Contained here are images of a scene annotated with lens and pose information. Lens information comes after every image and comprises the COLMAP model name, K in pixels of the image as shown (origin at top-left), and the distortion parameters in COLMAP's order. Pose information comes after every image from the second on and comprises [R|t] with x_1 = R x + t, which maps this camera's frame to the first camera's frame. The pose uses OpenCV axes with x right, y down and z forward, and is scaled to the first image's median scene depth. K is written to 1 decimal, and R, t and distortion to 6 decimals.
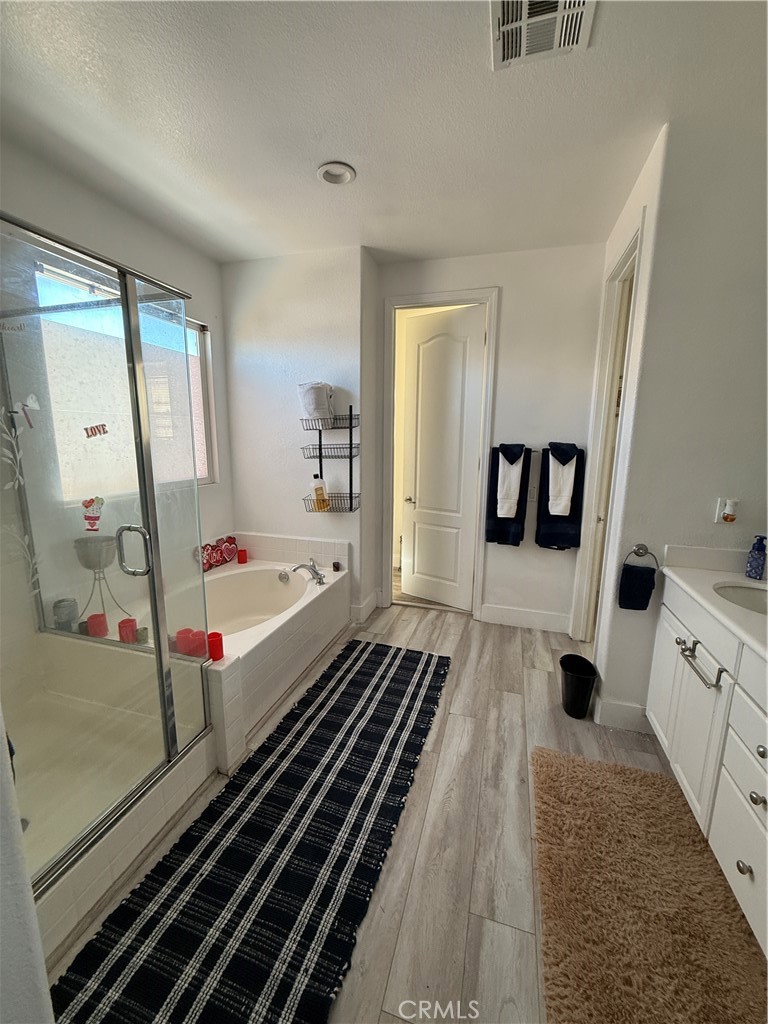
lens RADIAL K [[407.7, 0, 383.8], [0, 407.7, 511.7], [0, 0, 1]] dist [-0.000079, 0.000925]
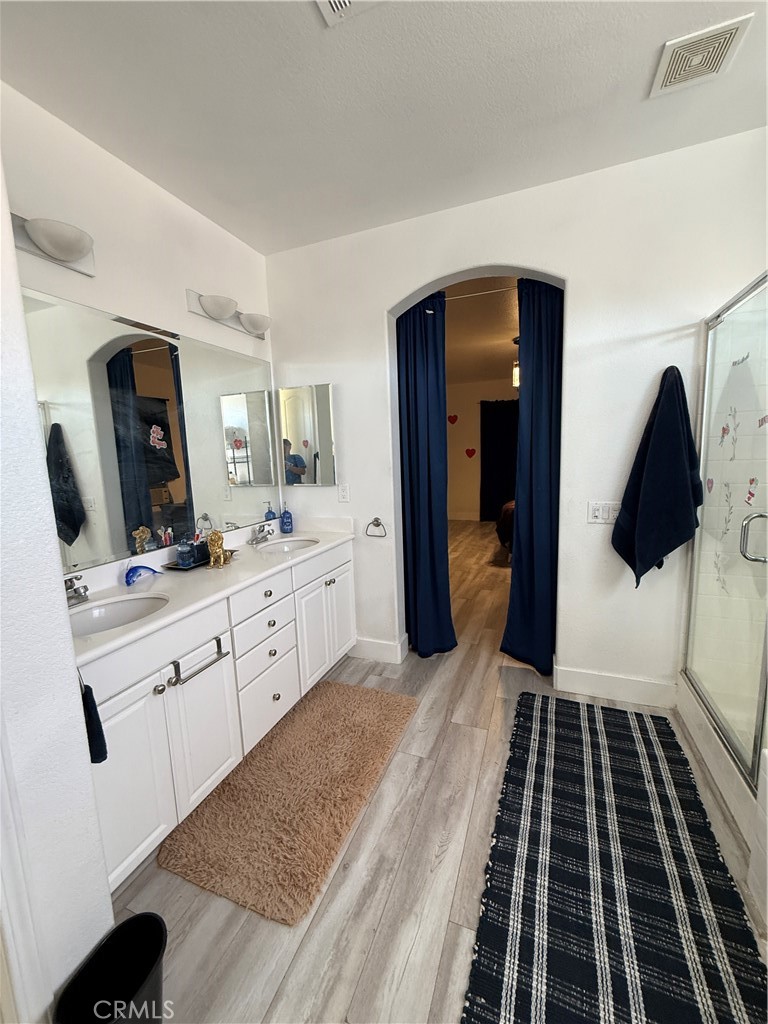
lens RADIAL K [[407.7, 0, 383.6], [0, 407.7, 509.1], [0, 0, 1]] dist [-0.000079, 0.000925]
pose [[-0.996693, 0.013204, 0.080176, 0.200788], [0.037741, 0.949043, 0.312879, -0.258314], [-0.071959, 0.314871, -0.946403, 1.585372]]
